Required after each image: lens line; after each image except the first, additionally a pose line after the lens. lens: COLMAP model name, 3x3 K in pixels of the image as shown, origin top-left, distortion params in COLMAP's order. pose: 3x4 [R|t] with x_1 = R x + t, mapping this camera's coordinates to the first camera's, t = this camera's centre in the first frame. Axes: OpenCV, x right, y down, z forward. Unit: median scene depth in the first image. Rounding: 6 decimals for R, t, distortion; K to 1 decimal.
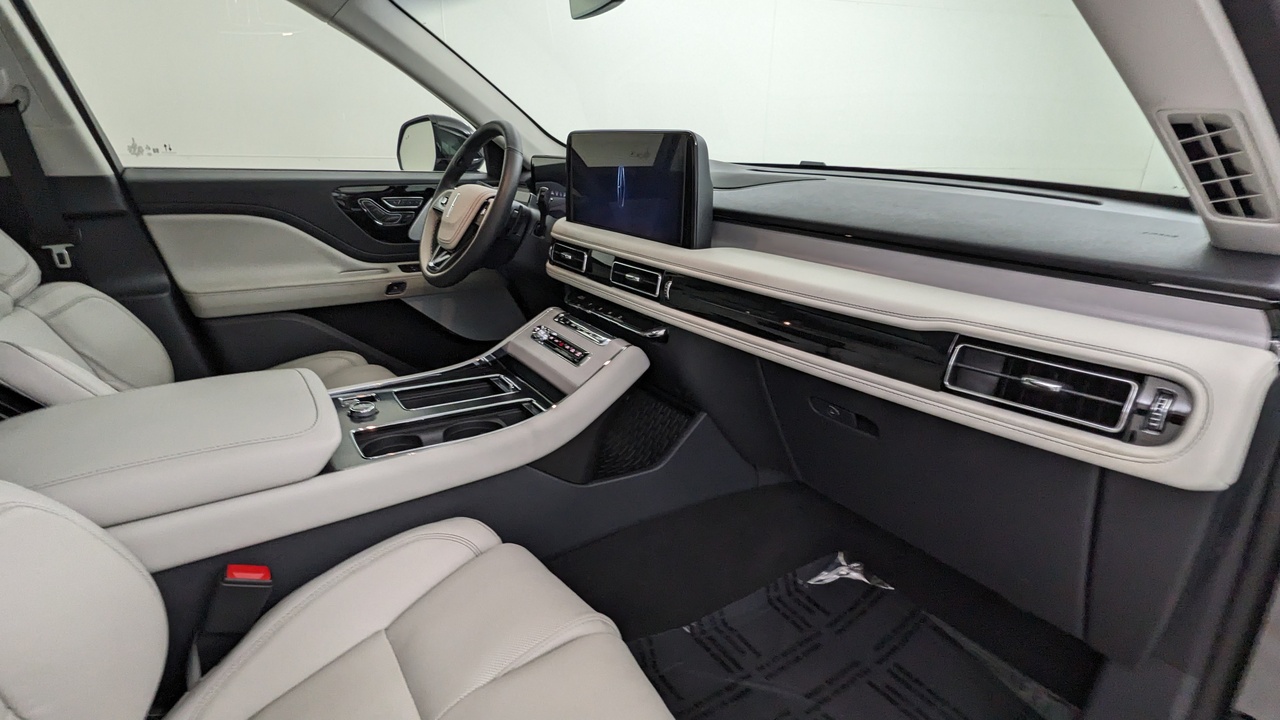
lens RADIAL K [[612.6, 0, 640.0], [0, 612.6, 360.0], [0, 0, 1]] dist [-0.004876, 0.000540]
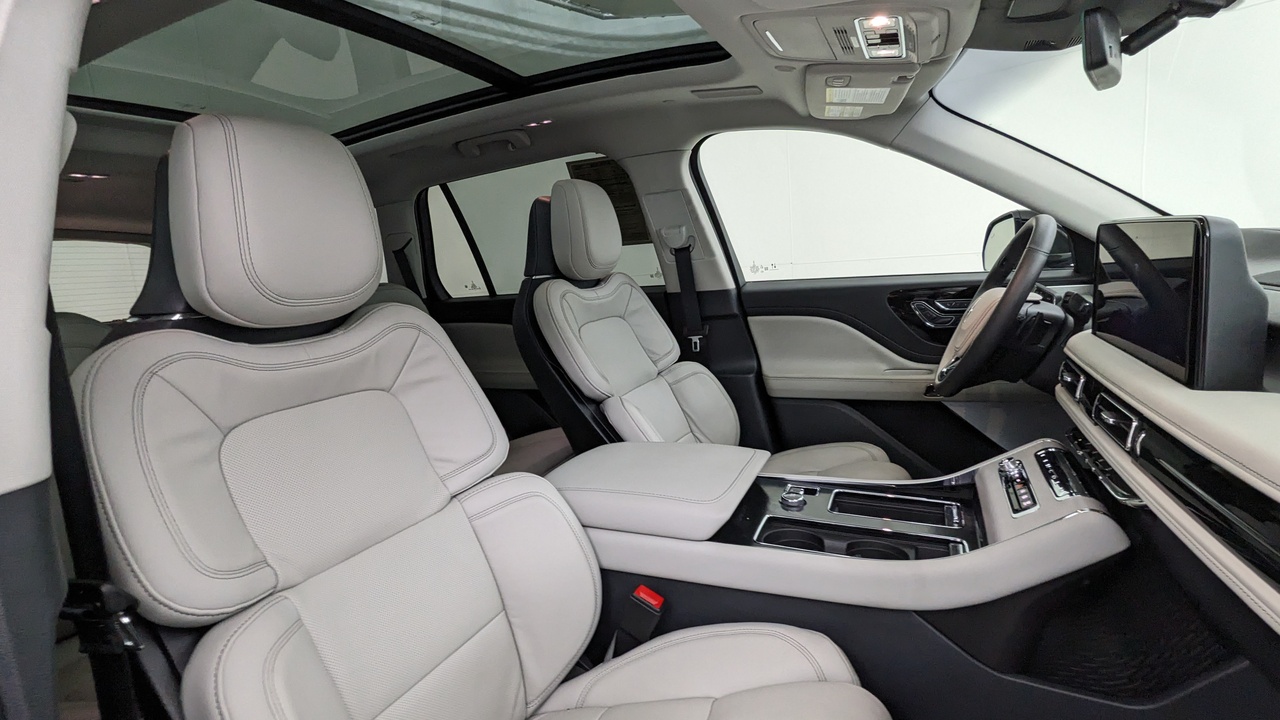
lens RADIAL K [[612.6, 0, 640.0], [0, 612.6, 360.0], [0, 0, 1]] dist [-0.004876, 0.000540]
pose [[0.522072, 0.072343, -0.849828, 0.243076], [-0.192447, 0.980692, -0.034743, -0.055484], [0.830906, 0.181685, 0.525915, 0.120487]]
